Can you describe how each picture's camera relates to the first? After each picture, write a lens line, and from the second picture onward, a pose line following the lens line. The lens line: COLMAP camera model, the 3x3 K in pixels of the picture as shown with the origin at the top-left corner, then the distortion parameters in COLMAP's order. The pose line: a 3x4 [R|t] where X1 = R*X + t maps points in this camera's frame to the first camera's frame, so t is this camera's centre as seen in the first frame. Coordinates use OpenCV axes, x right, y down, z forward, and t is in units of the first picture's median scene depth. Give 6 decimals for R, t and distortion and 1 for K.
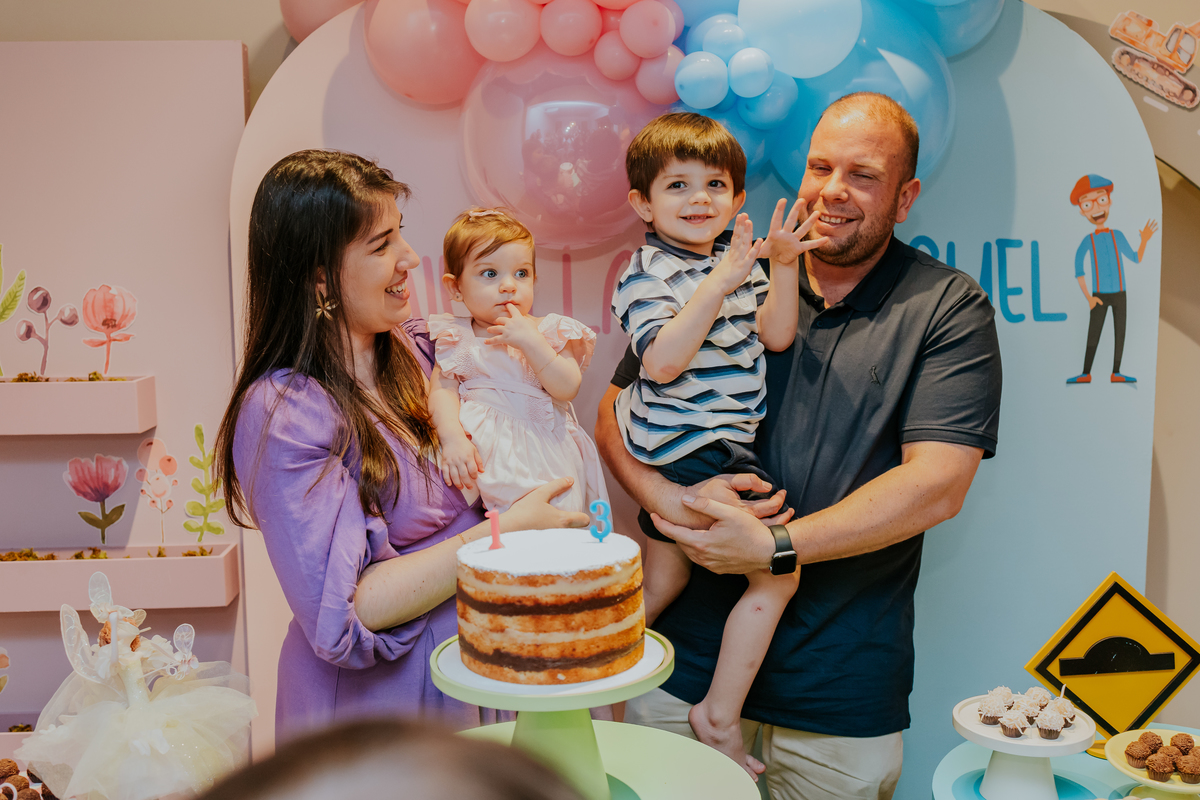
lens RADIAL K [[1211.4, 0, 600.0], [0, 1211.4, 400.0], [0, 0, 1]] dist [-0.000443, -0.026212]
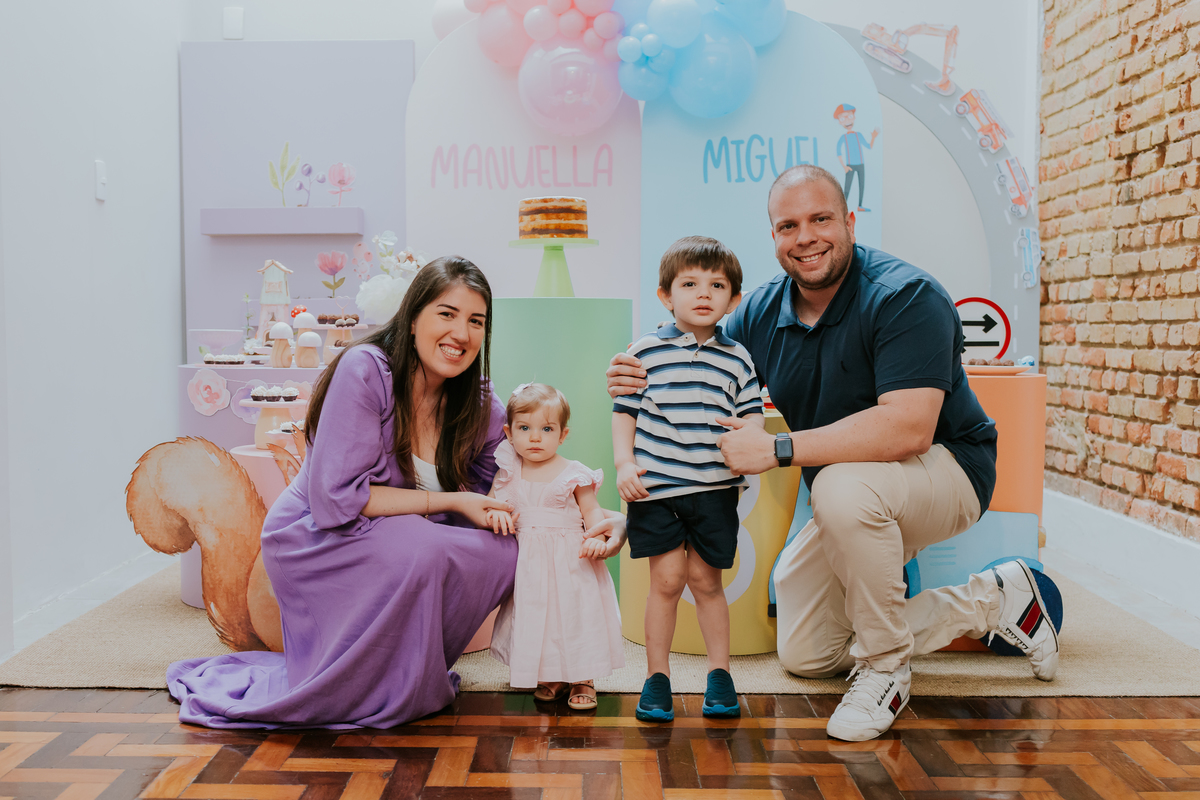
lens RADIAL K [[1211.4, 0, 600.0], [0, 1211.4, 400.0], [0, 0, 1]] dist [-0.000443, -0.026212]
pose [[0.998795, 0.009181, -0.048206, 0.110032], [-0.012003, 0.998211, -0.058580, 0.404026], [0.047582, 0.059088, 0.997118, -0.923402]]
